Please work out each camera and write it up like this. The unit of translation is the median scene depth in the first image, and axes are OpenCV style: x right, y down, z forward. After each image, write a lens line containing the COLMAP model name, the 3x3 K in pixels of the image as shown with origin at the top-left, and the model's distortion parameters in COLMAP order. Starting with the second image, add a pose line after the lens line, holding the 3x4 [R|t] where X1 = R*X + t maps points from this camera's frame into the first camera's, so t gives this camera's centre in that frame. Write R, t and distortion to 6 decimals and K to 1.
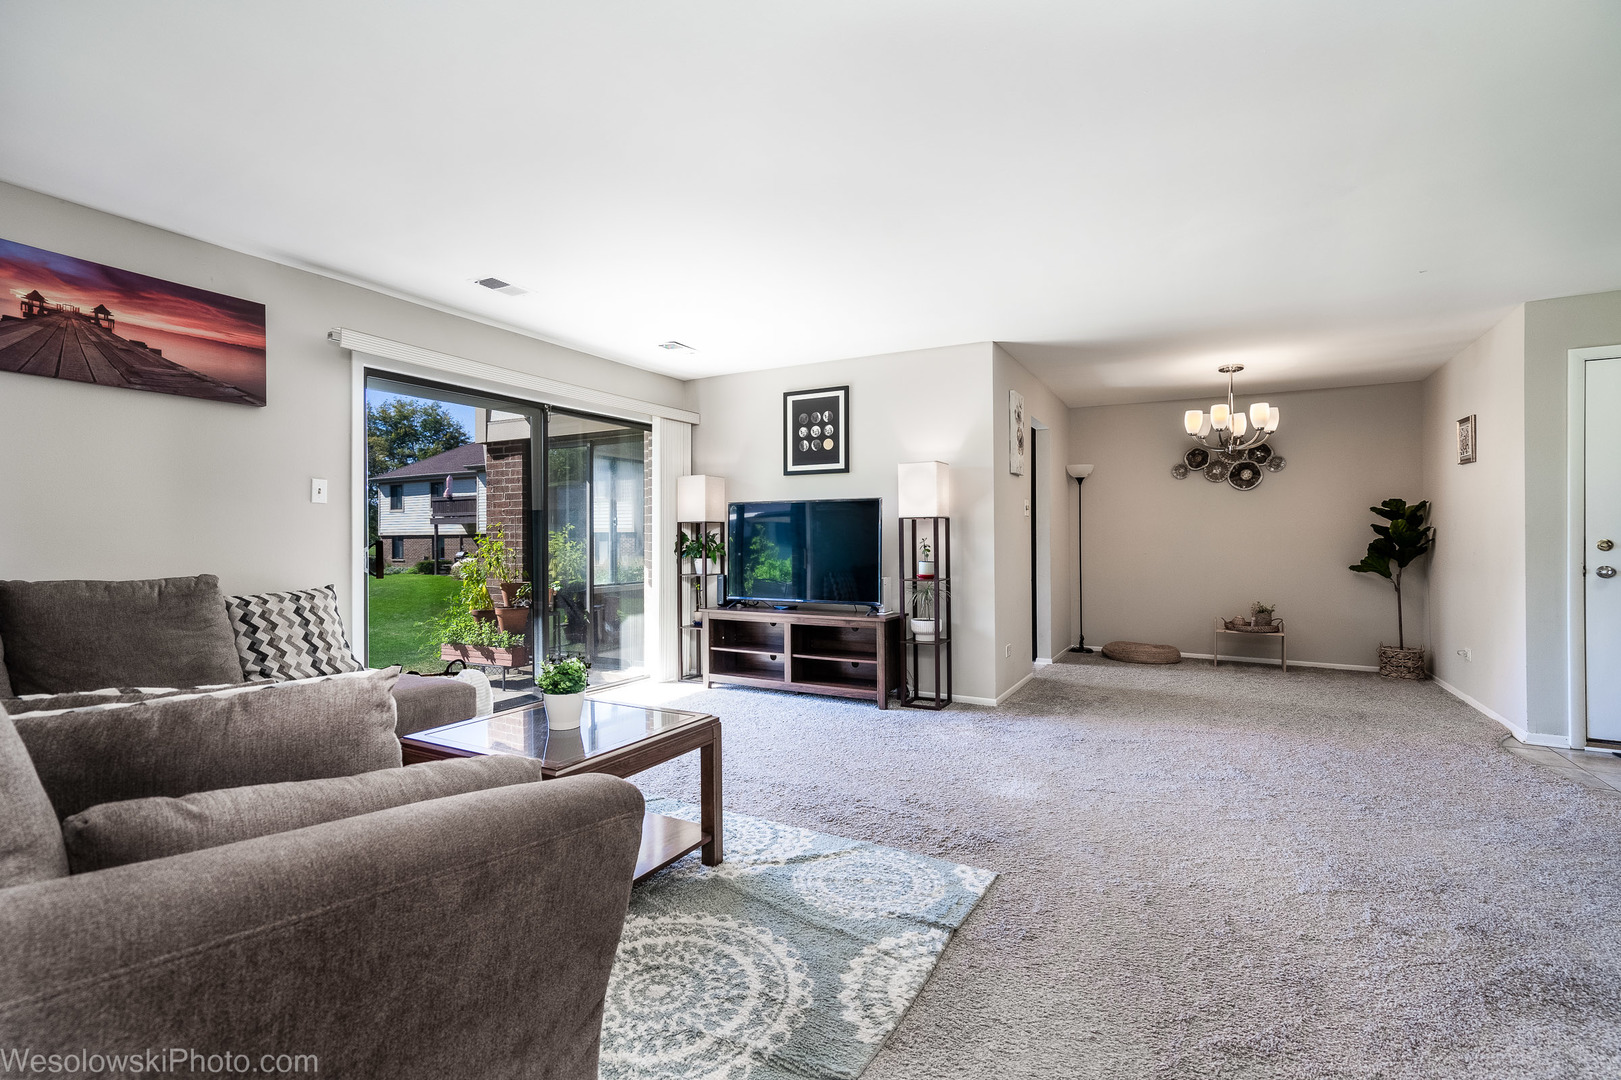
lens RADIAL K [[749.5, 0, 808.0], [0, 749.5, 542.0], [0, 0, 1]] dist [-0.002557, 0.000115]
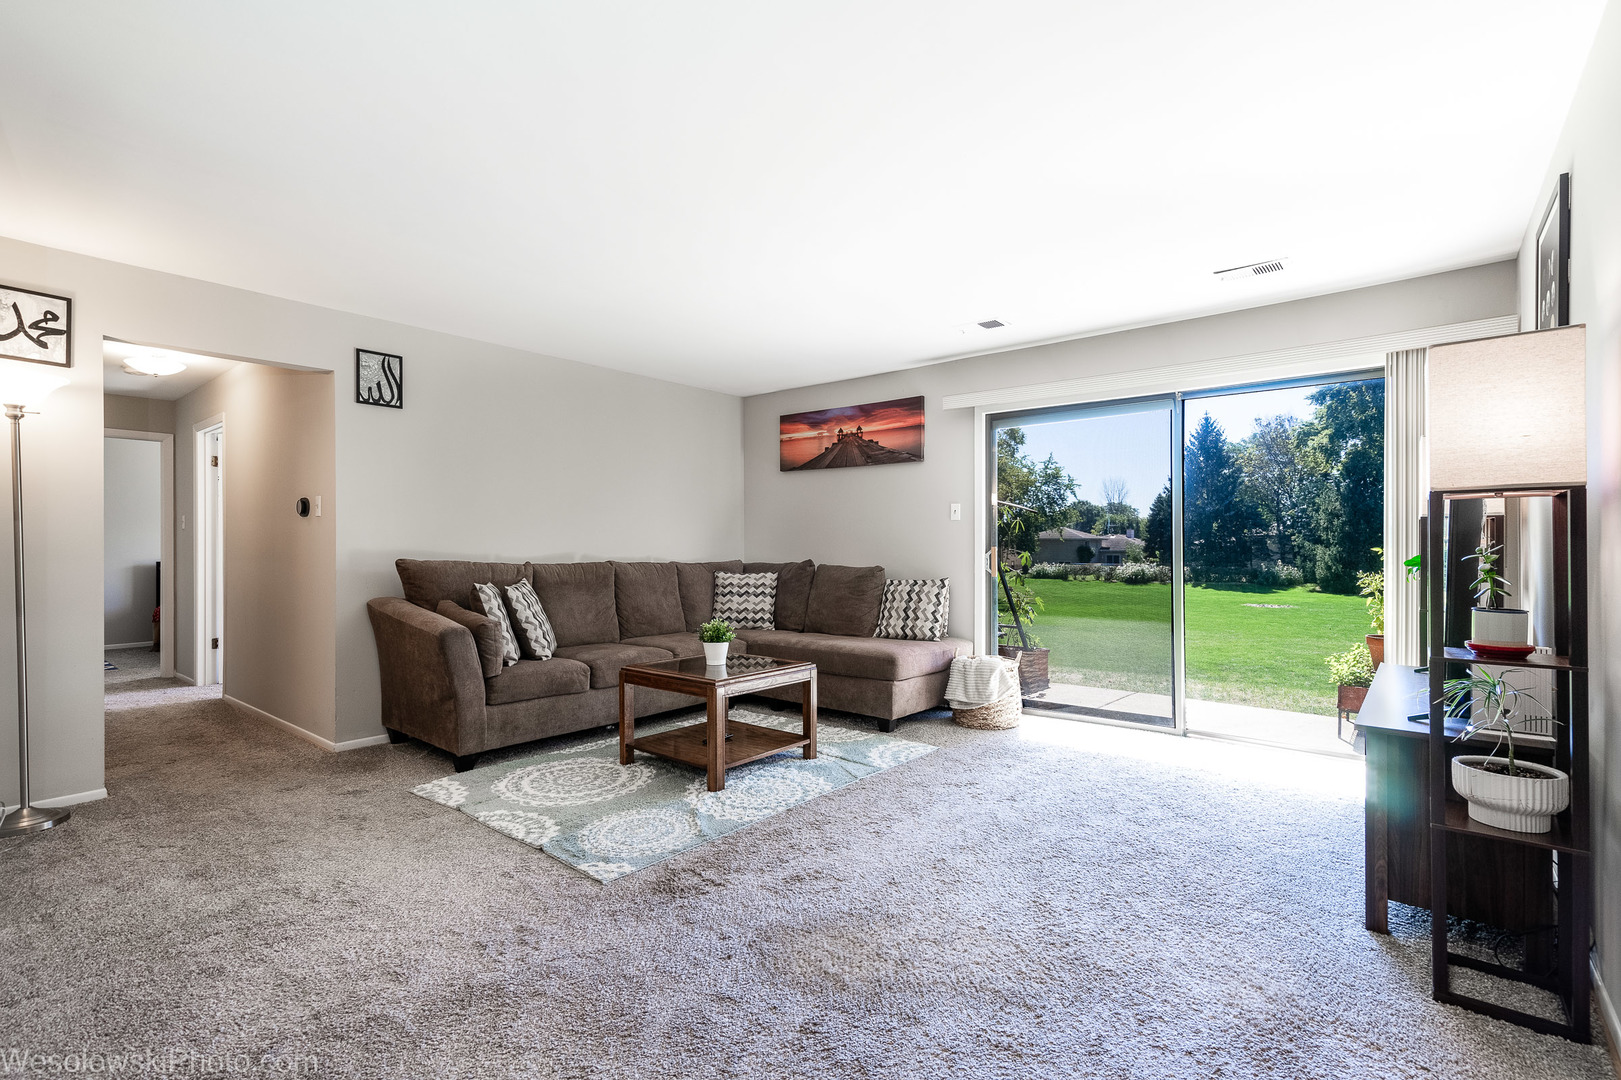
lens RADIAL K [[749.5, 0, 808.0], [0, 749.5, 542.0], [0, 0, 1]] dist [-0.002557, 0.000115]
pose [[-0.191828, 0.008989, -0.981387, 1.021243], [0.003838, 0.999957, 0.008409, -0.027939], [0.981421, -0.002154, -0.191855, 1.246467]]
